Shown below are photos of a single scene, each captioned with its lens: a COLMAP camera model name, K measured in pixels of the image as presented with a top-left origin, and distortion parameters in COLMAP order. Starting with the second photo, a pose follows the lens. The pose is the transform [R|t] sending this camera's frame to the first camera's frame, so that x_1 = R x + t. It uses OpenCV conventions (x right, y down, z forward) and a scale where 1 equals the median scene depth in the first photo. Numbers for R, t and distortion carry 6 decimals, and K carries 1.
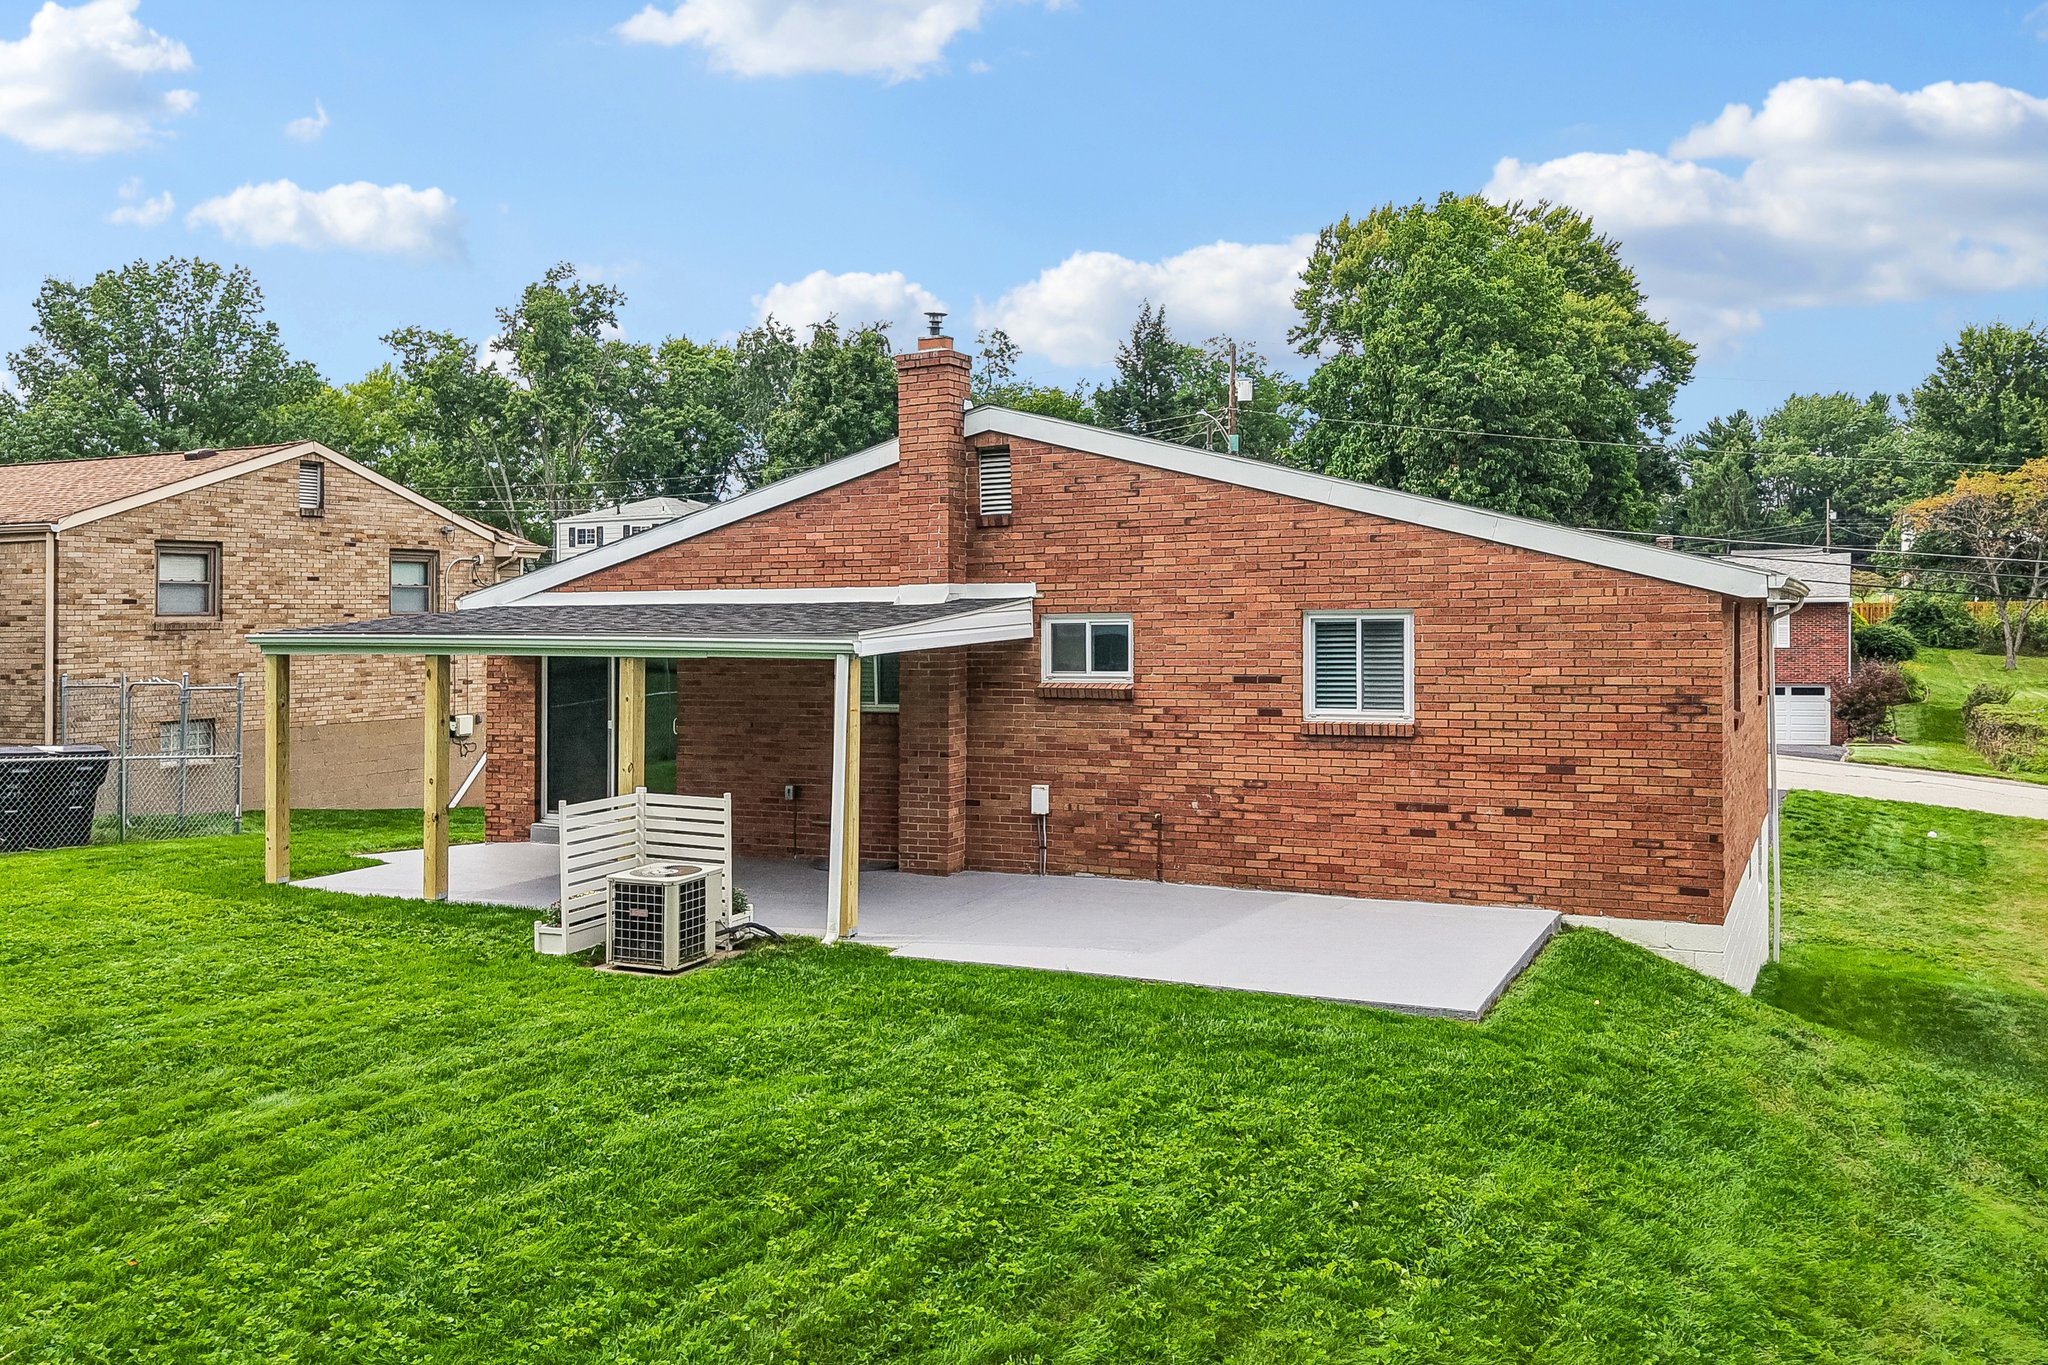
lens RADIAL K [[1612.8, 0, 1019.8], [0, 1612.8, 685.0], [0, 0, 1]] dist [0.063471, -0.102419]
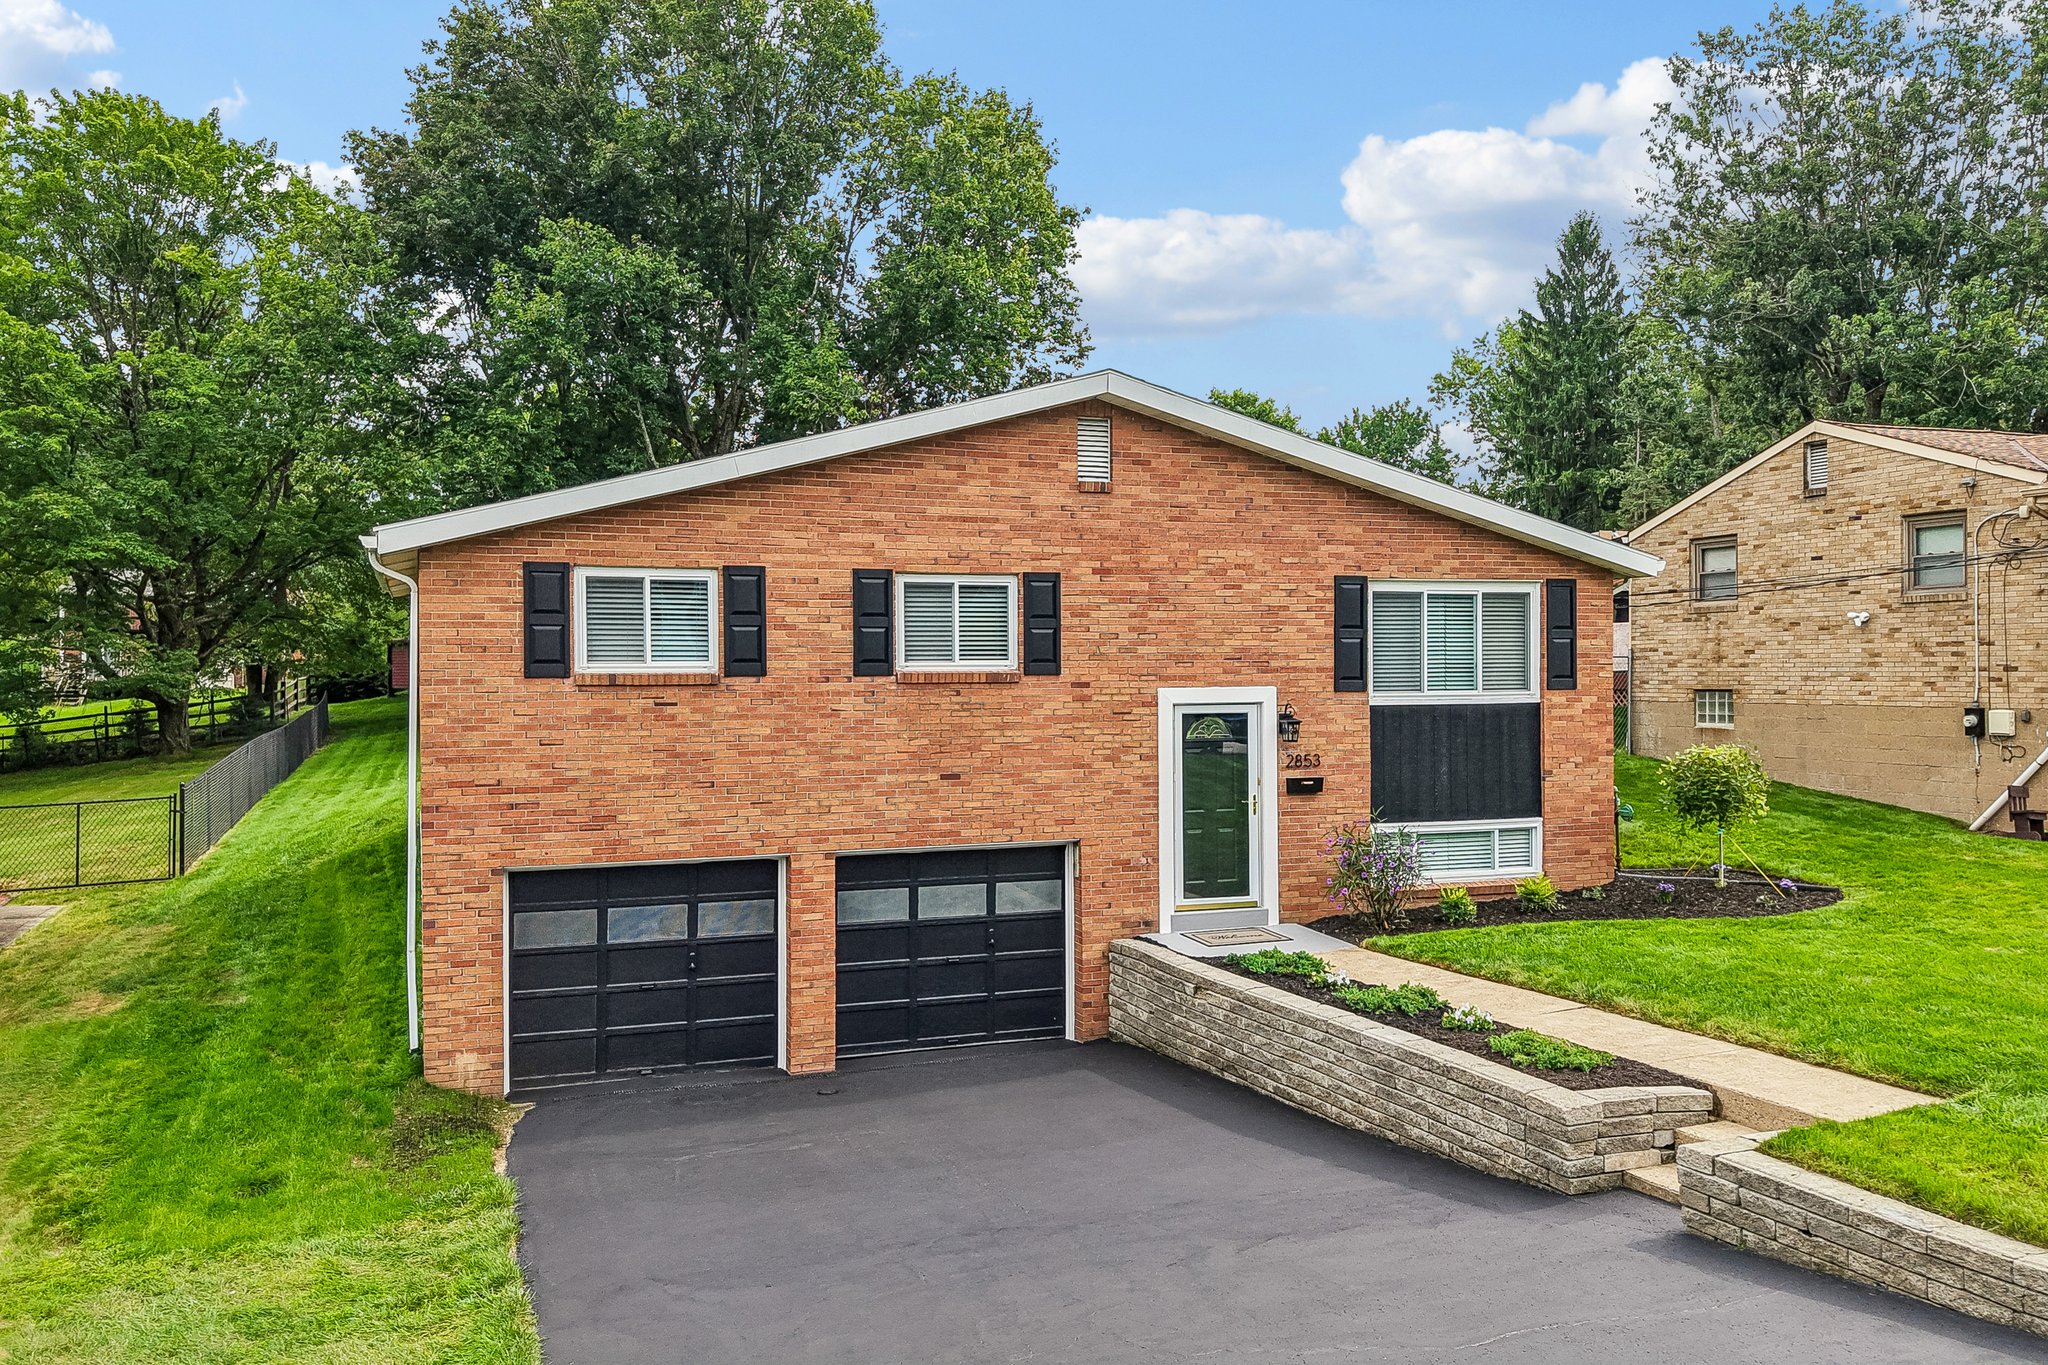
lens RADIAL K [[1612.8, 0, 1013.7], [0, 1612.8, 681.4], [0, 0, 1]] dist [0.063471, -0.102419]
pose [[-0.685541, 0.021217, -0.727725, 1.025326], [-0.016298, 0.998878, 0.044476, -0.042649], [0.727851, 0.042351, -0.684426, 2.157052]]
